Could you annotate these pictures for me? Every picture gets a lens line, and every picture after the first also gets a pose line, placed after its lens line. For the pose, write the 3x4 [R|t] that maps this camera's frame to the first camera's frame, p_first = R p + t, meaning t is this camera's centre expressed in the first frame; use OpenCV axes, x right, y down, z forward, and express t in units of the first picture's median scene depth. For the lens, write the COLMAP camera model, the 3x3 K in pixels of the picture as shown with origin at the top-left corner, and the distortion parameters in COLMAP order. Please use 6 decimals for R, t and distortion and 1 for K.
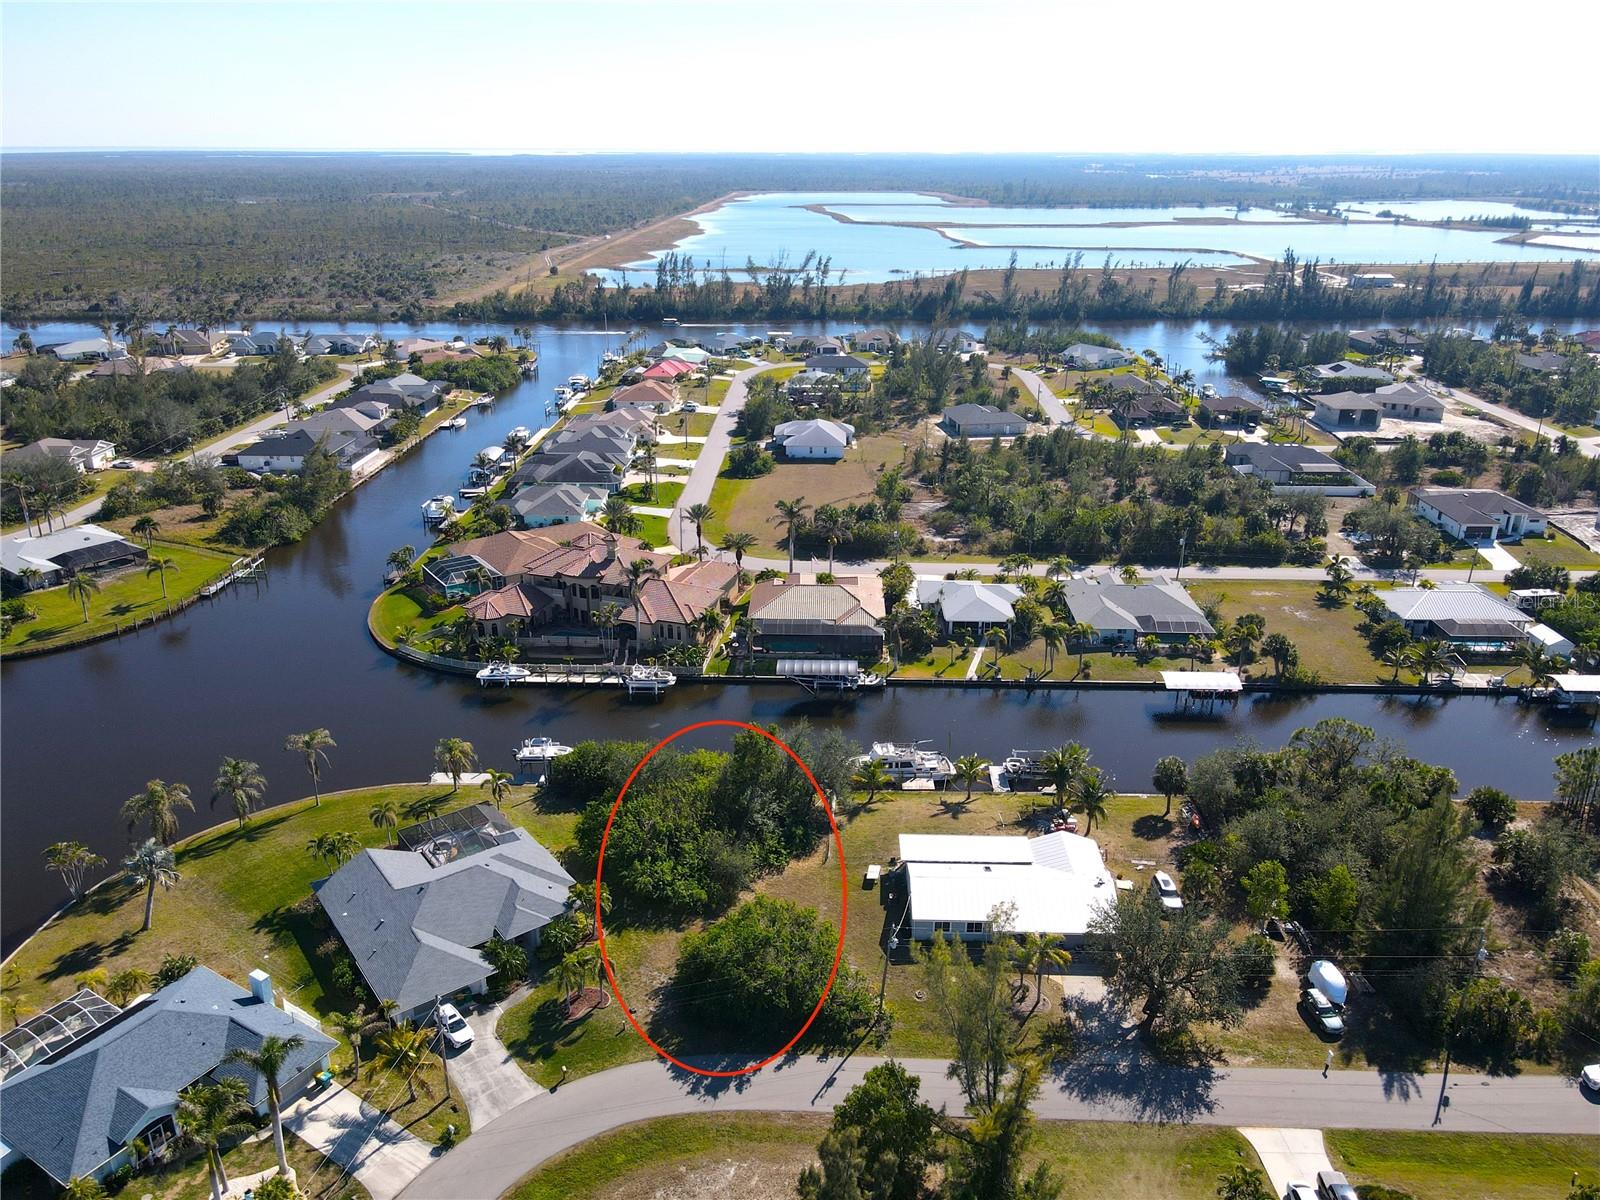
lens RADIAL K [[1176.5, 0, 799.5], [0, 1176.5, 593.1], [0, 0, 1]] dist [-0.006465, 0.039861]
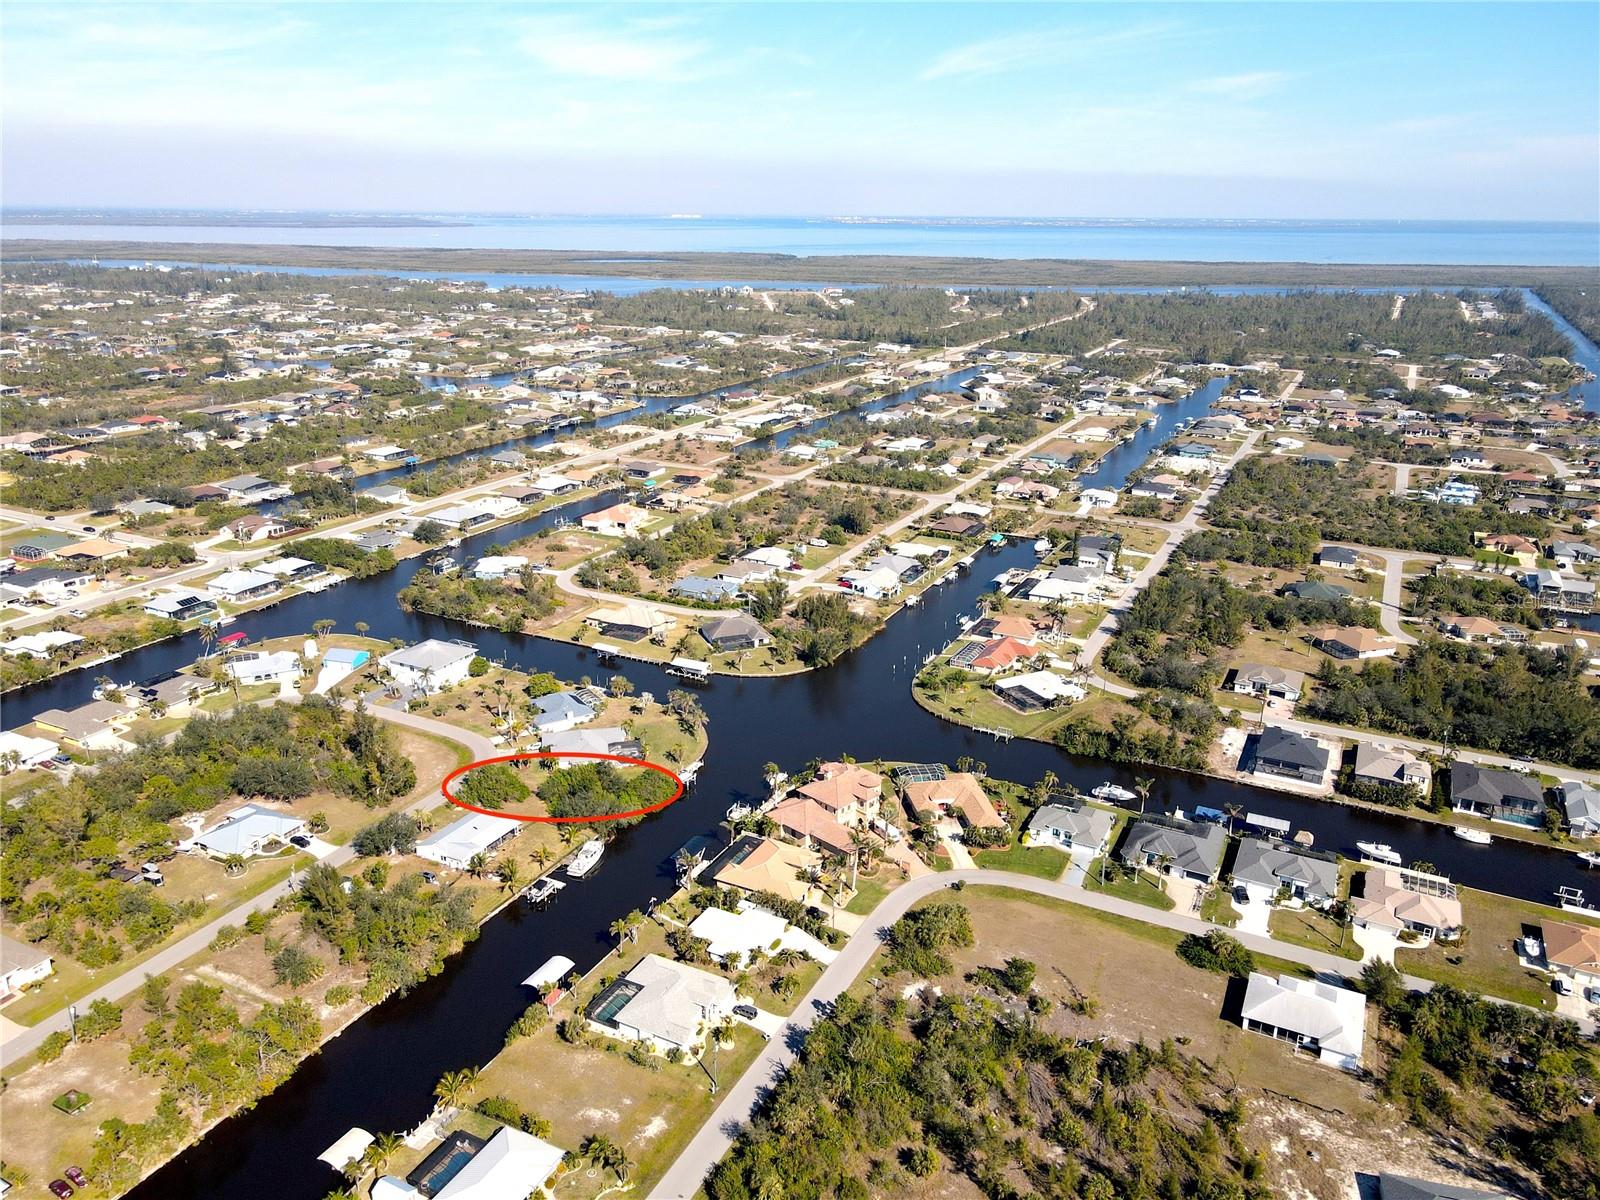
lens RADIAL K [[1176.5, 0, 799.5], [0, 1176.5, 593.1], [0, 0, 1]] dist [-0.006465, 0.039861]
pose [[-0.422434, 0.278603, -0.862514, 1.206781], [-0.333166, 0.837245, 0.433615, -0.953276], [0.842941, 0.470534, -0.260860, 1.291987]]
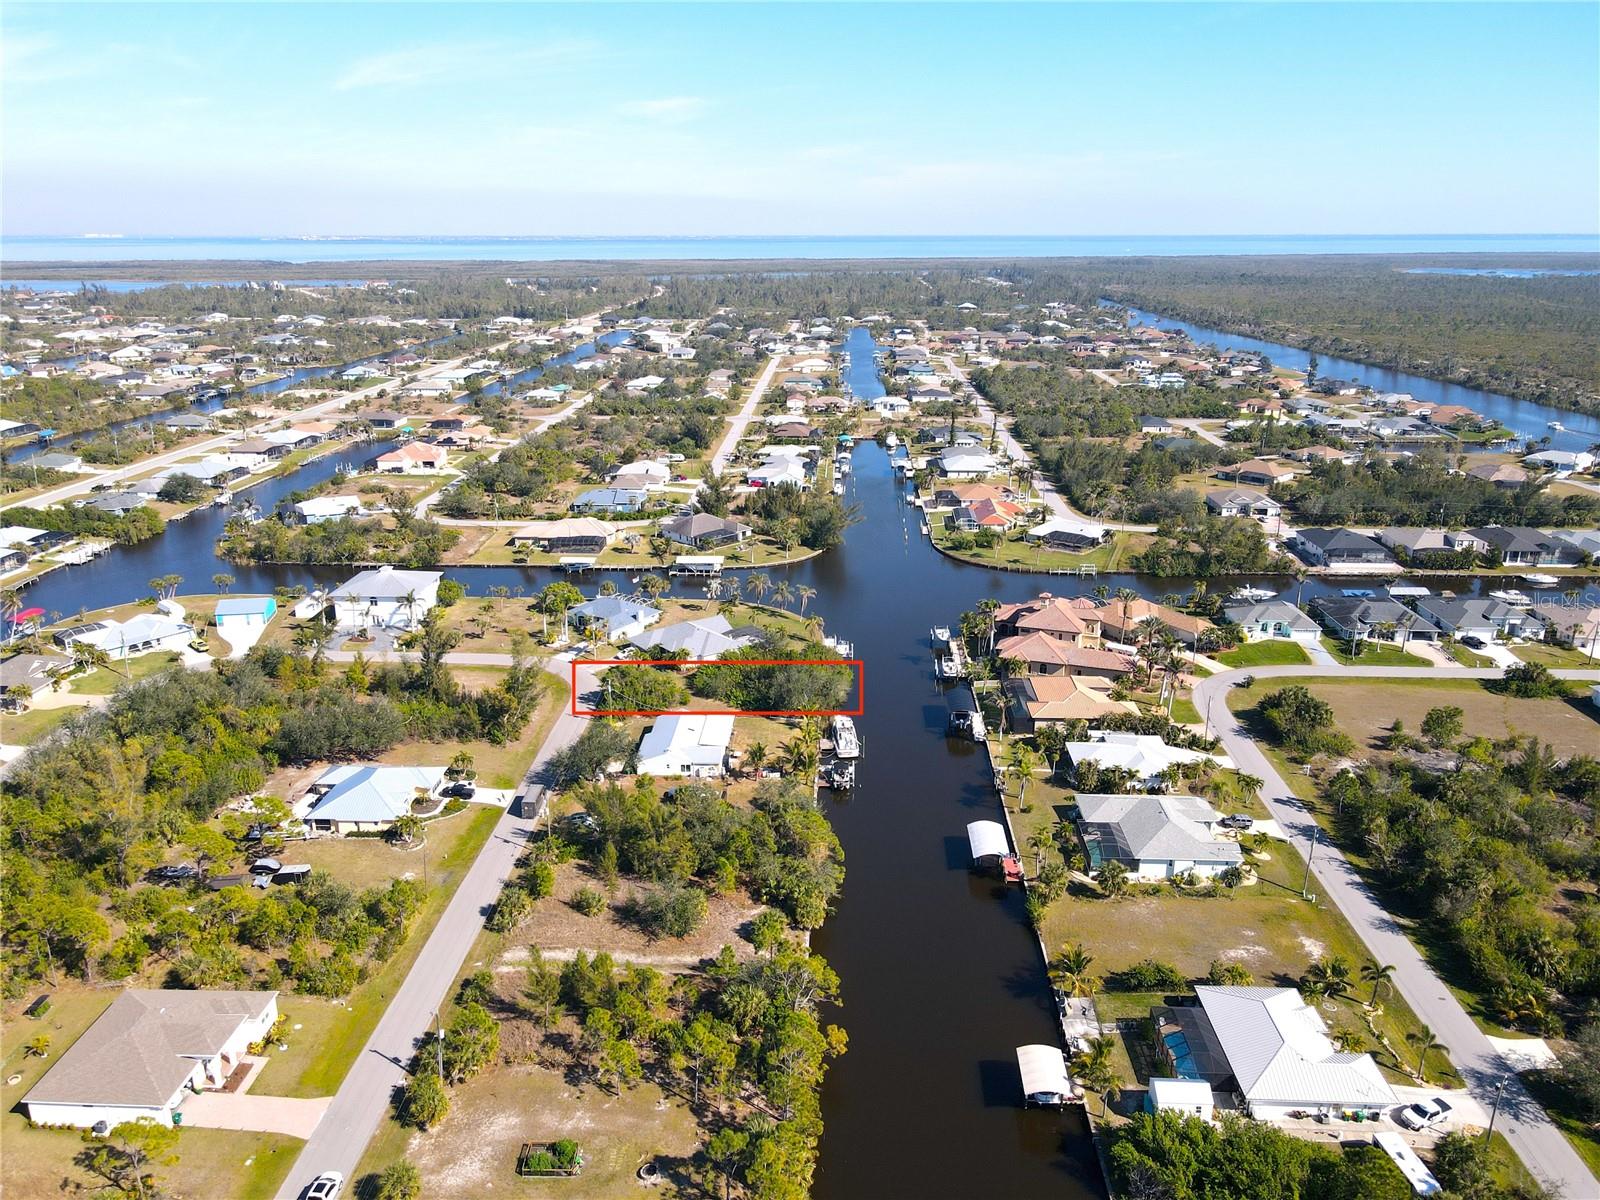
lens RADIAL K [[1176.5, 0, 799.5], [0, 1176.5, 593.1], [0, 0, 1]] dist [-0.006465, 0.039861]
pose [[-0.006664, 0.294786, -0.955540, 1.203331], [-0.355907, 0.892290, 0.277756, -0.341065], [0.934498, 0.341935, 0.098970, 0.591347]]
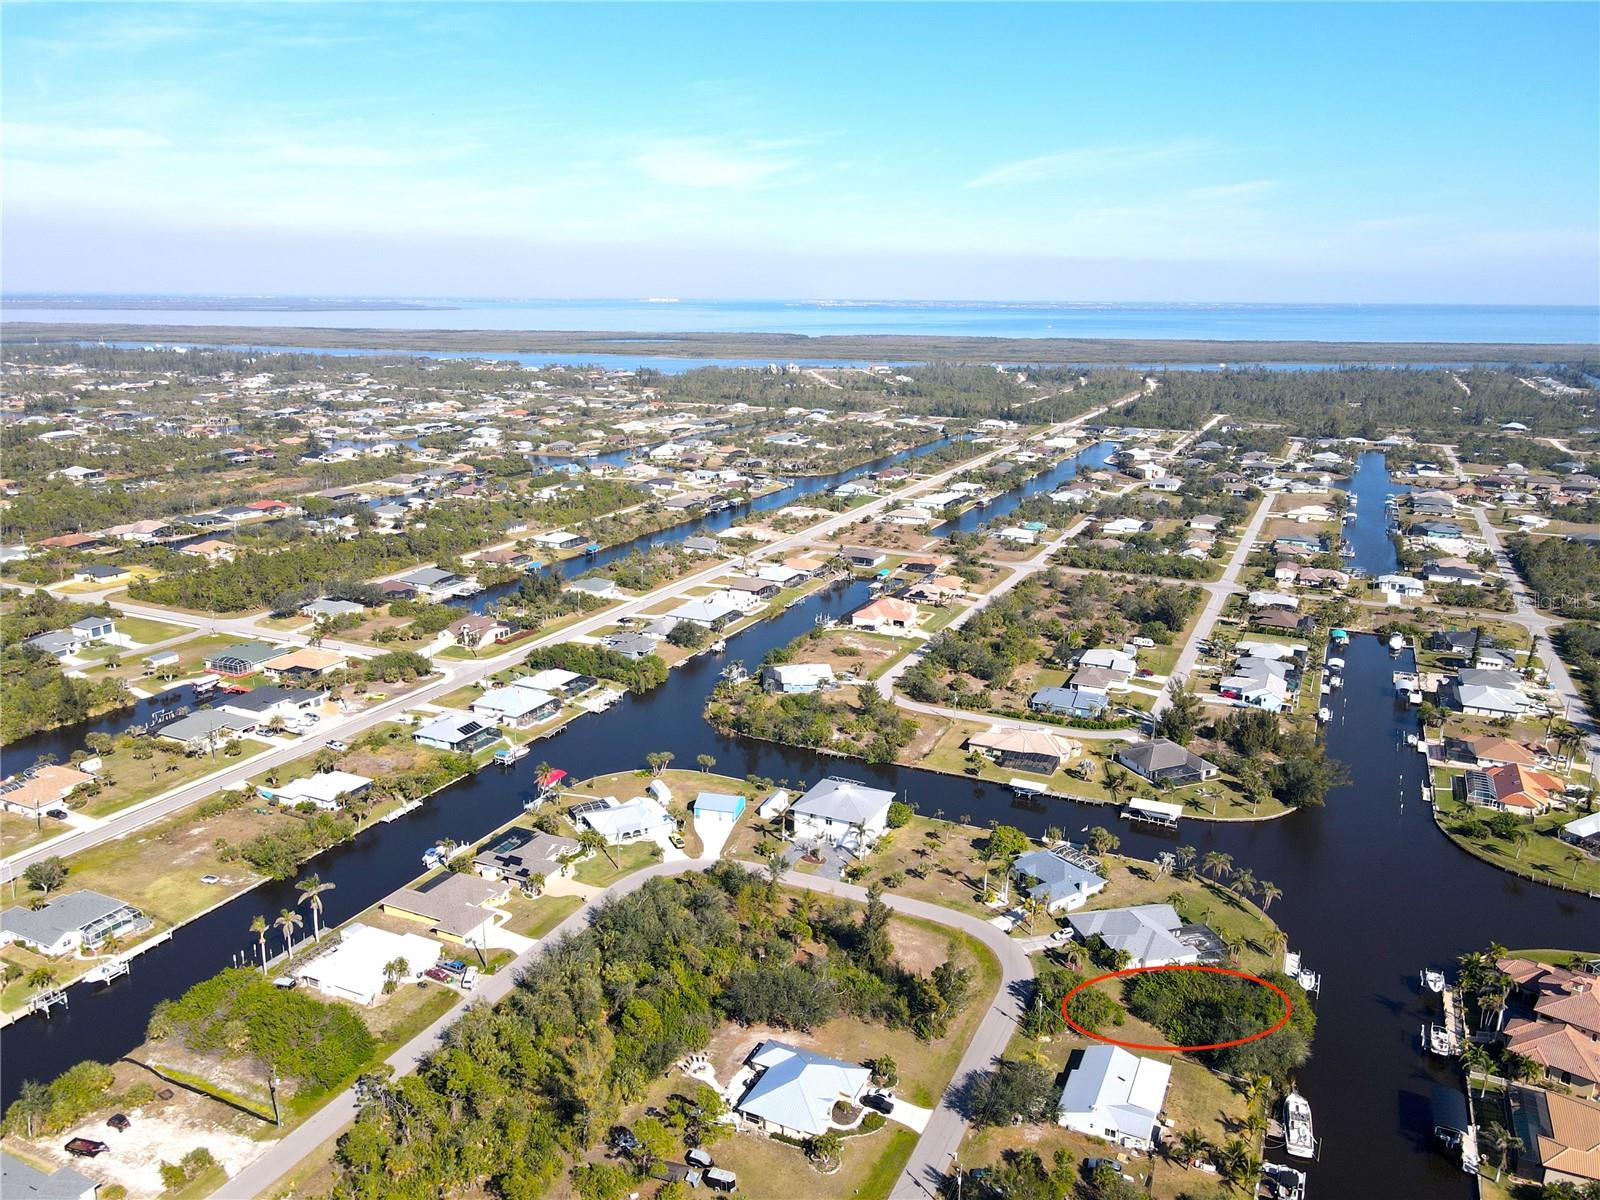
lens RADIAL K [[1176.5, 0, 799.5], [0, 1176.5, 593.1], [0, 0, 1]] dist [-0.006465, 0.039861]
pose [[-0.397056, 0.224296, -0.889965, 1.125539], [-0.335380, 0.867160, 0.368178, -0.561717], [0.854323, 0.444663, -0.269086, 0.487592]]
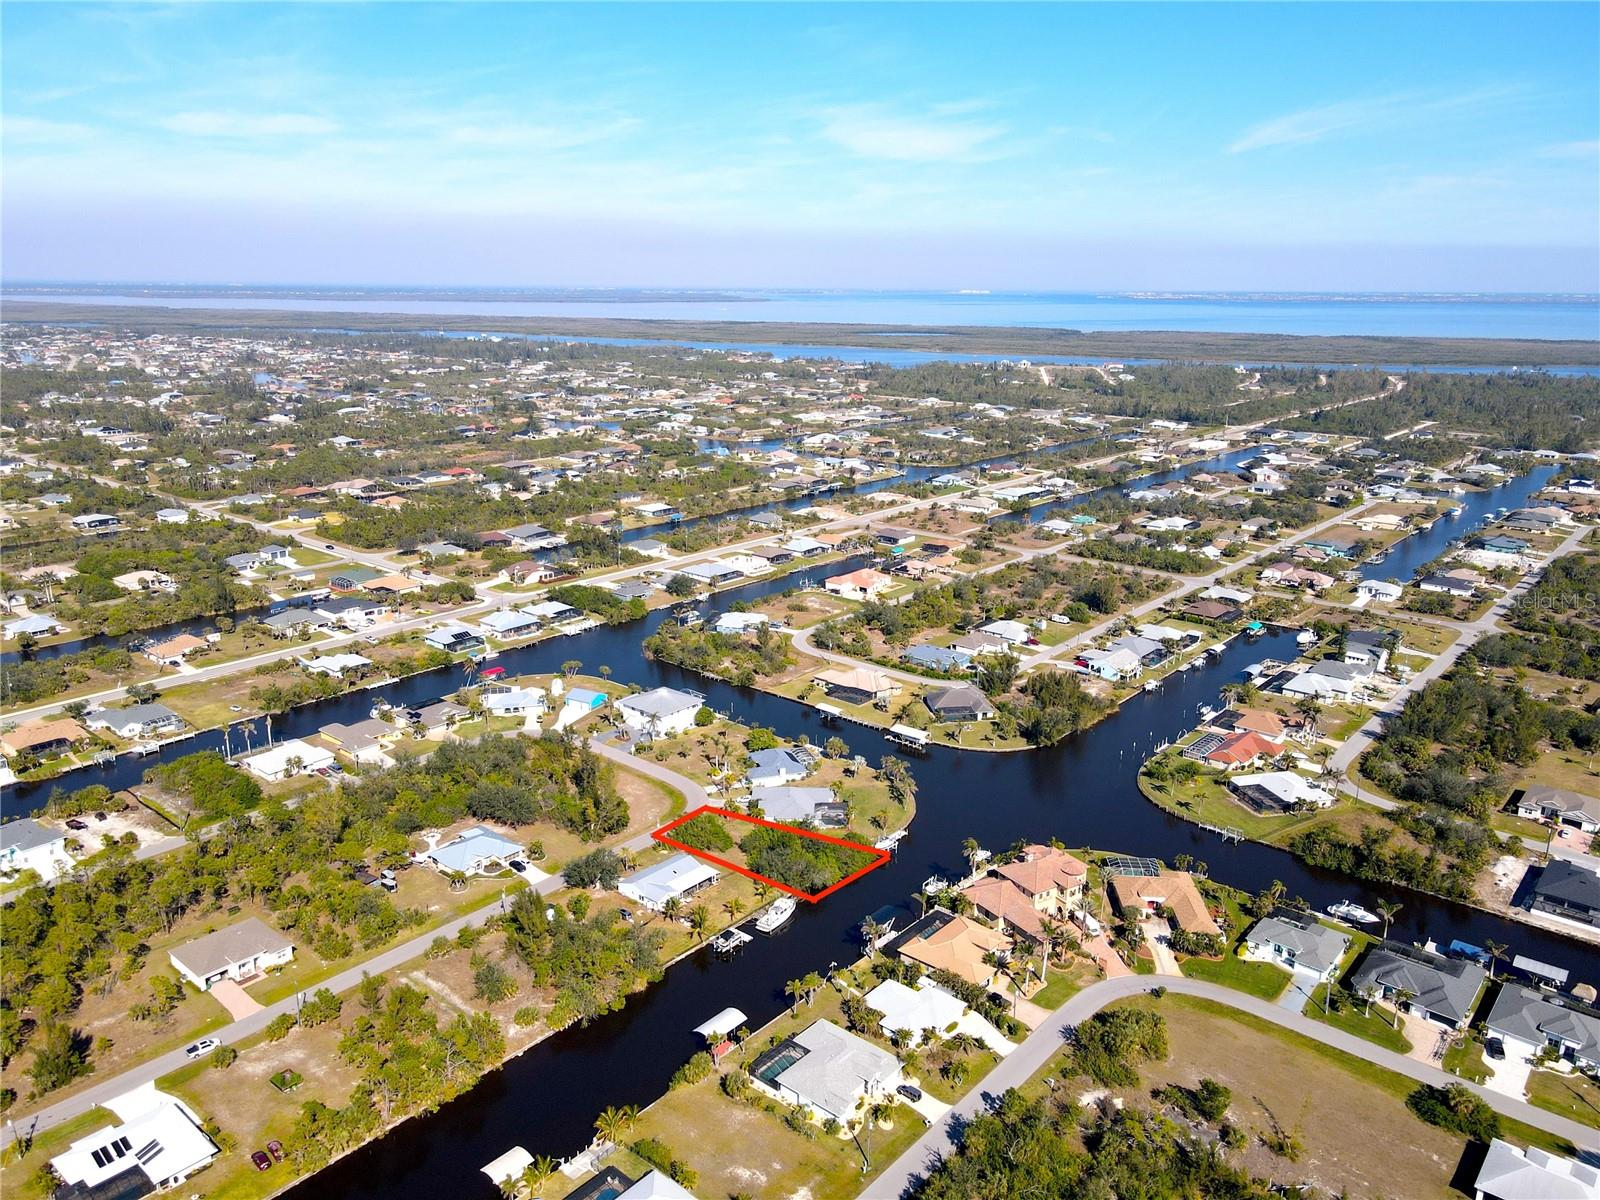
lens RADIAL K [[1176.5, 0, 799.5], [0, 1176.5, 593.1], [0, 0, 1]] dist [-0.006465, 0.039861]
pose [[-0.622595, 0.196069, -0.757584, 1.163147], [-0.287360, 0.843186, 0.454381, -0.970801], [0.727874, 0.500594, -0.468621, 1.355065]]
